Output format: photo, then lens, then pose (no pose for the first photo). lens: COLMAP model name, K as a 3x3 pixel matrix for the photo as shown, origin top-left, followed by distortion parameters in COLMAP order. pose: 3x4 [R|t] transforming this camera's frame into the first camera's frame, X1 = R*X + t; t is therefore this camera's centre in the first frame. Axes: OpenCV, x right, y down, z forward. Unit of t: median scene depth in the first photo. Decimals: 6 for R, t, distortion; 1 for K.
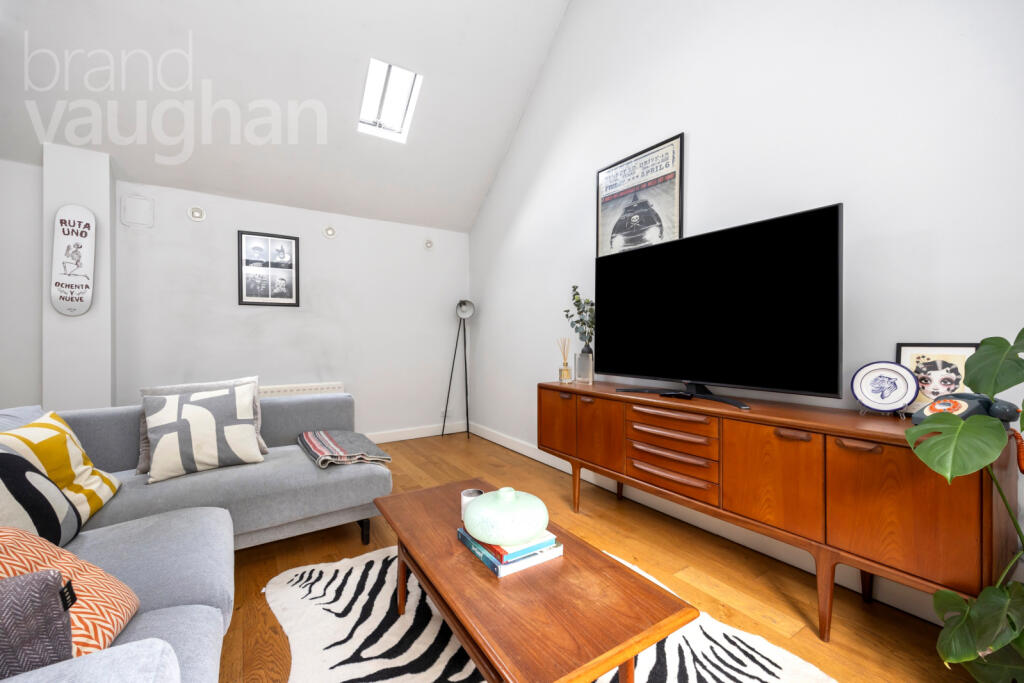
lens RADIAL K [[412.2, 0, 509.8], [0, 412.2, 341.4], [0, 0, 1]] dist [0.017071, -0.000709]
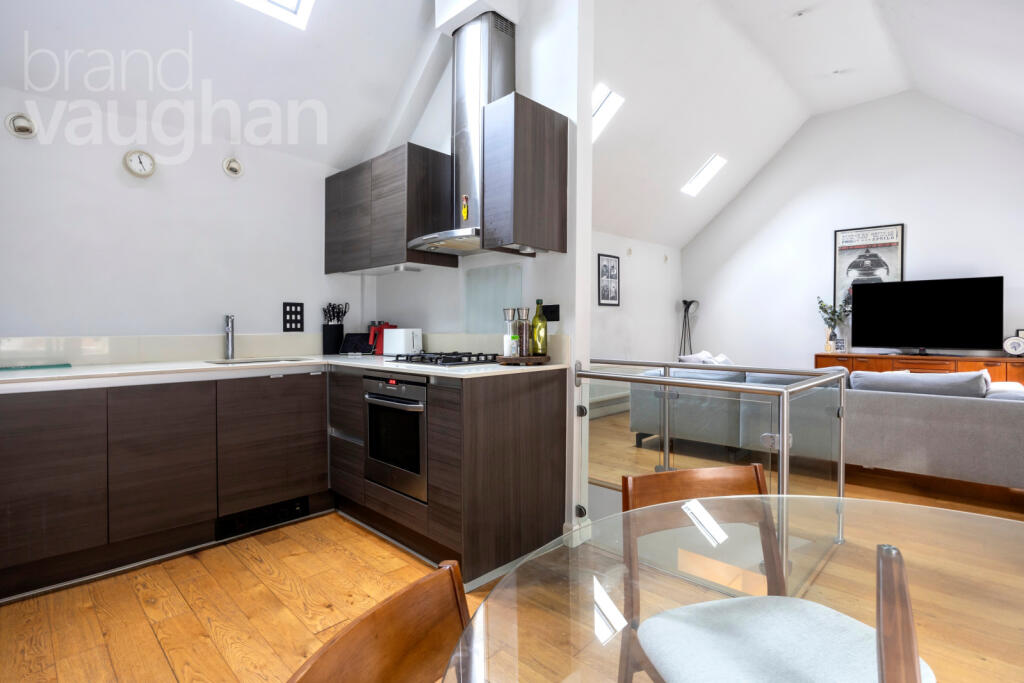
lens RADIAL K [[502.3, 0, 513.9], [0, 502.3, 336.1], [0, 0, 1]] dist [-0.003906, -0.000484]
pose [[0.972698, -0.008759, 0.231909, -1.709362], [0.006277, 0.999915, 0.011439, -0.005491], [-0.231990, -0.009671, 0.972670, -0.785918]]
